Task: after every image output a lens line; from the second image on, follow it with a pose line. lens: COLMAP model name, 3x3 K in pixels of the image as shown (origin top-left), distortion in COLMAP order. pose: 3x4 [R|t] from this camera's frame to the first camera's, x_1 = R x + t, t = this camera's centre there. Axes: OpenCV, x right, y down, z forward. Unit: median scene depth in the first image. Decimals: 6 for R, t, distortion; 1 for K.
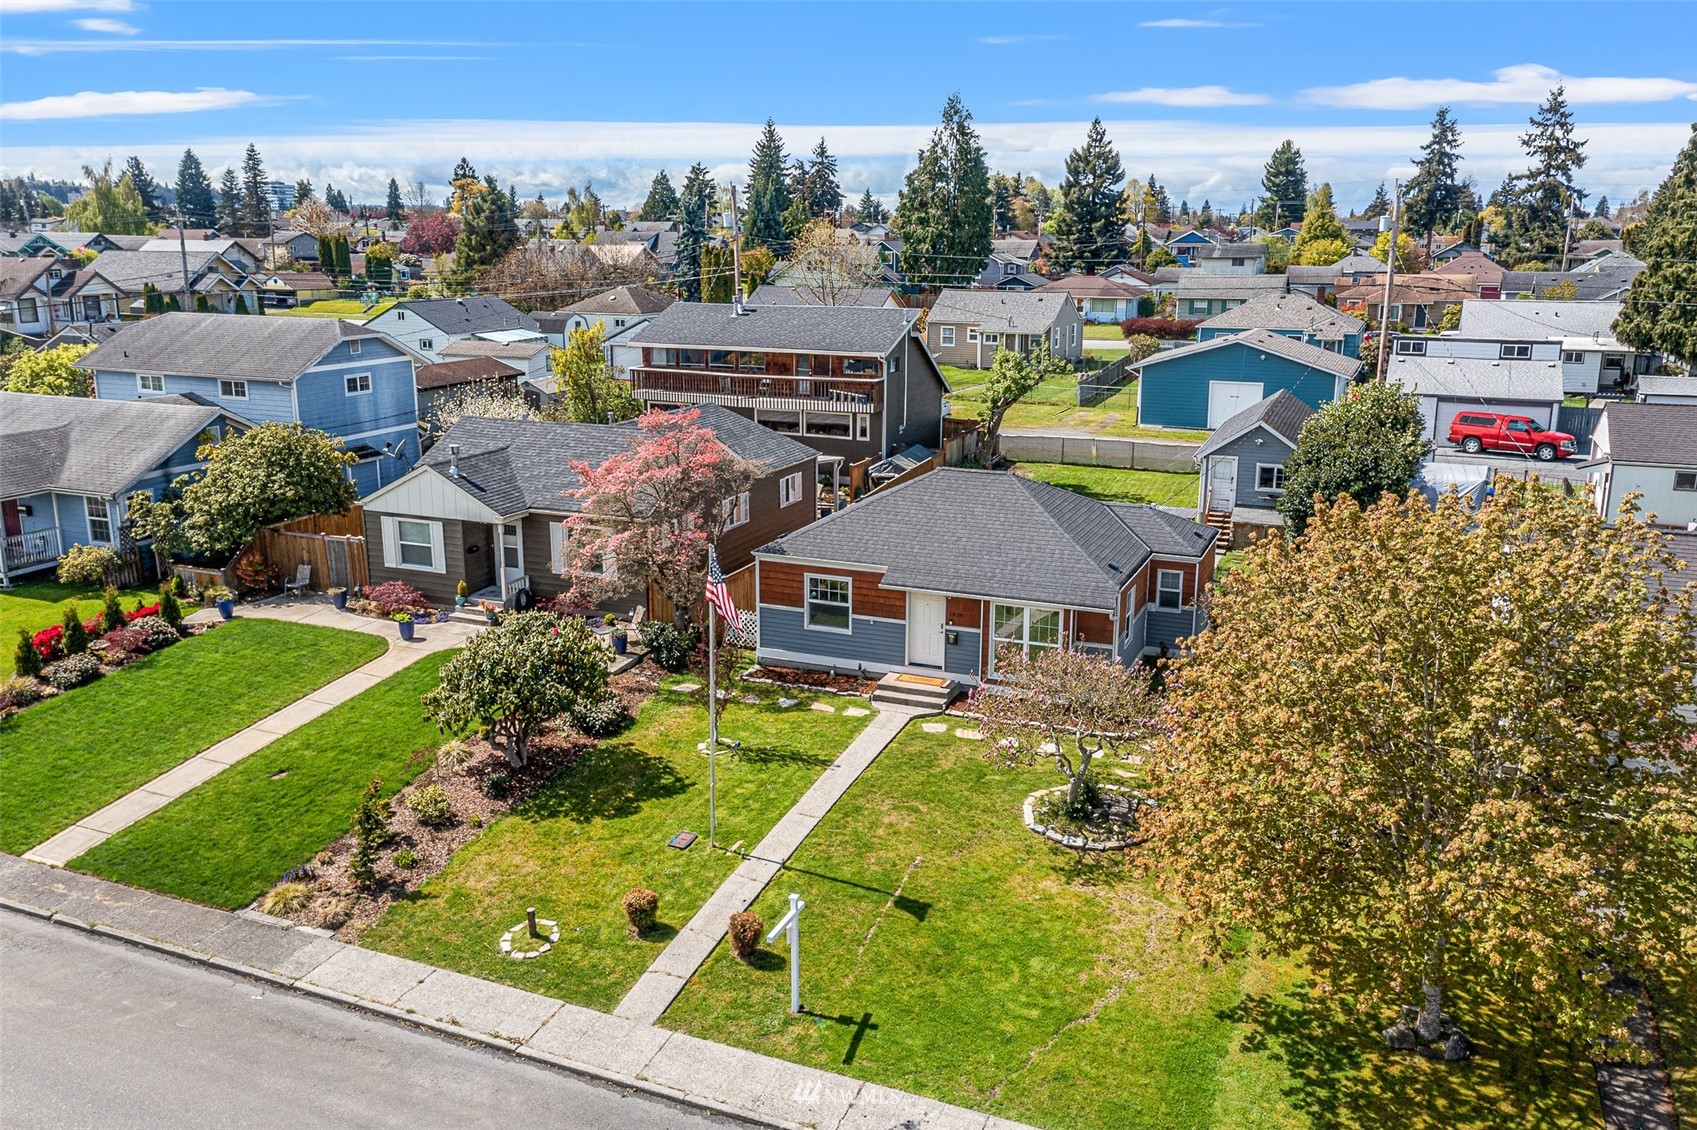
lens RADIAL K [[1337.3, 0, 848.5], [0, 1337.3, 565.0], [0, 0, 1]] dist [-0.012881, -0.001855]
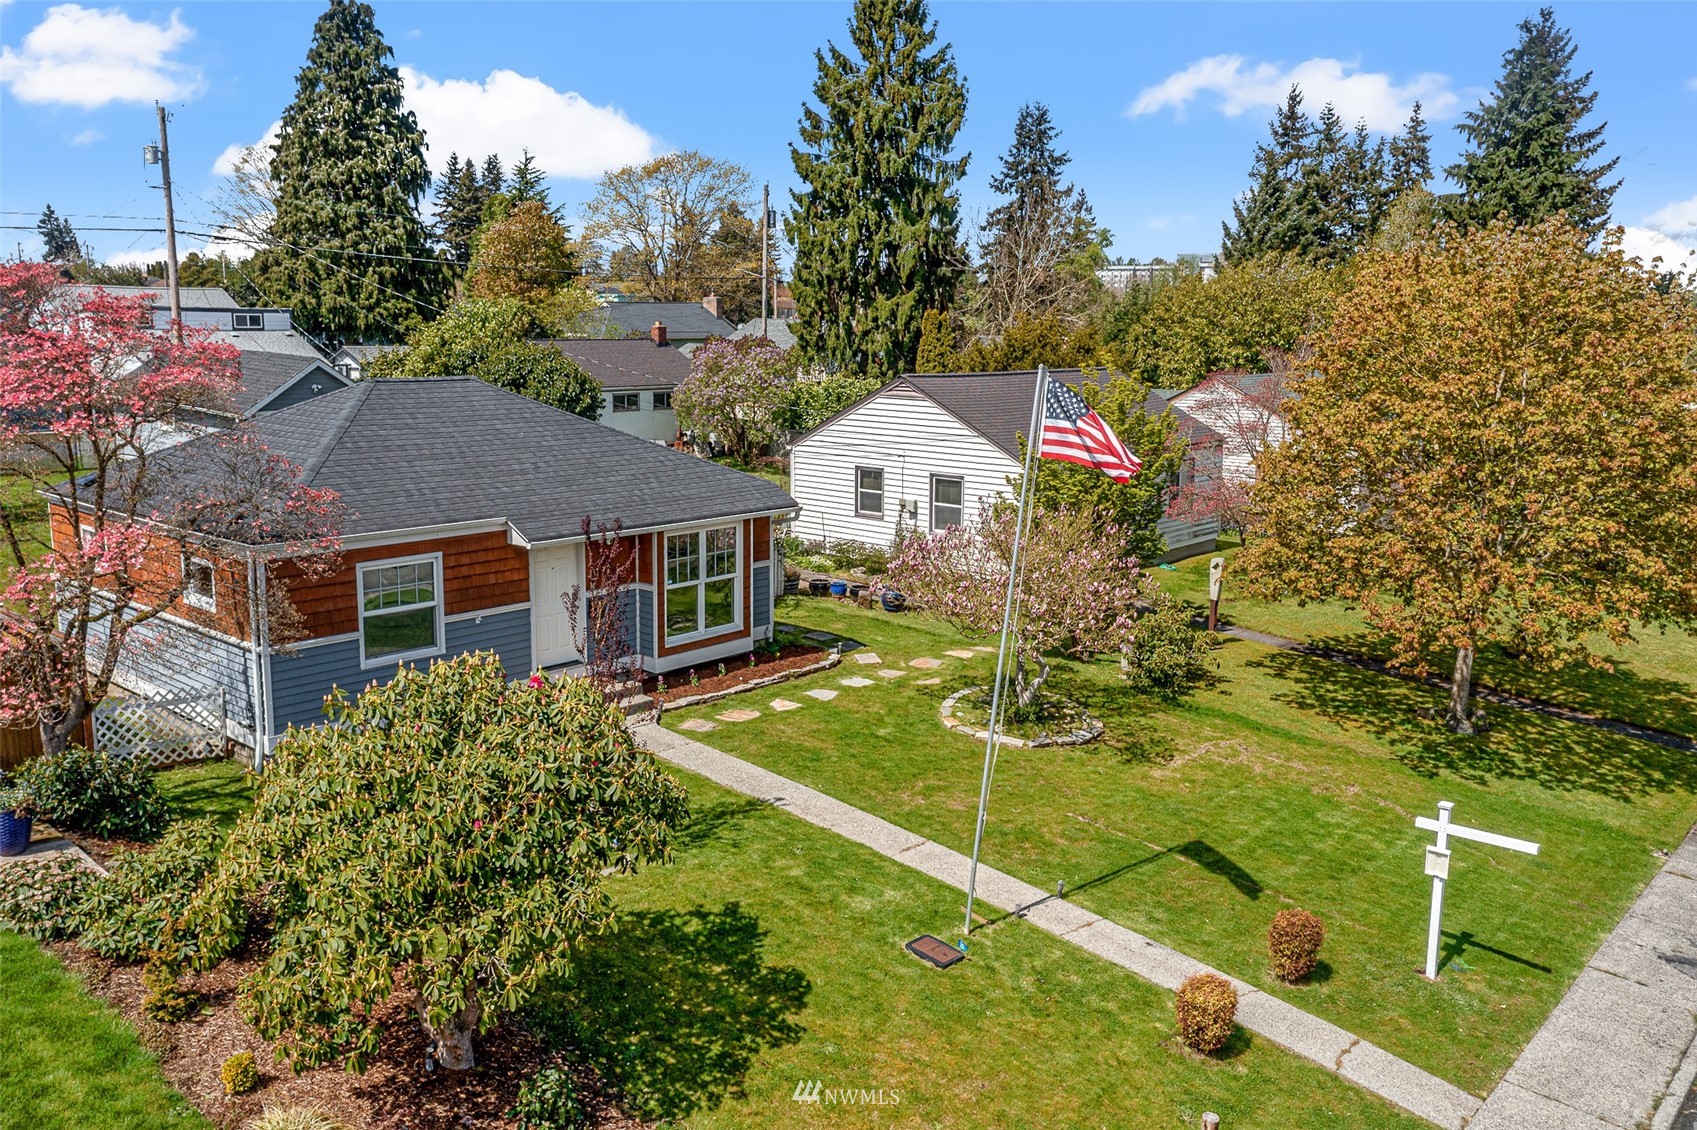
lens RADIAL K [[1337.3, 0, 848.5], [0, 1337.3, 565.0], [0, 0, 1]] dist [-0.012881, -0.001855]
pose [[0.330836, -0.172412, 0.927805, -0.576735], [0.216327, 0.970844, 0.103272, -0.007832], [-0.918559, 0.166544, 0.358487, 0.772821]]
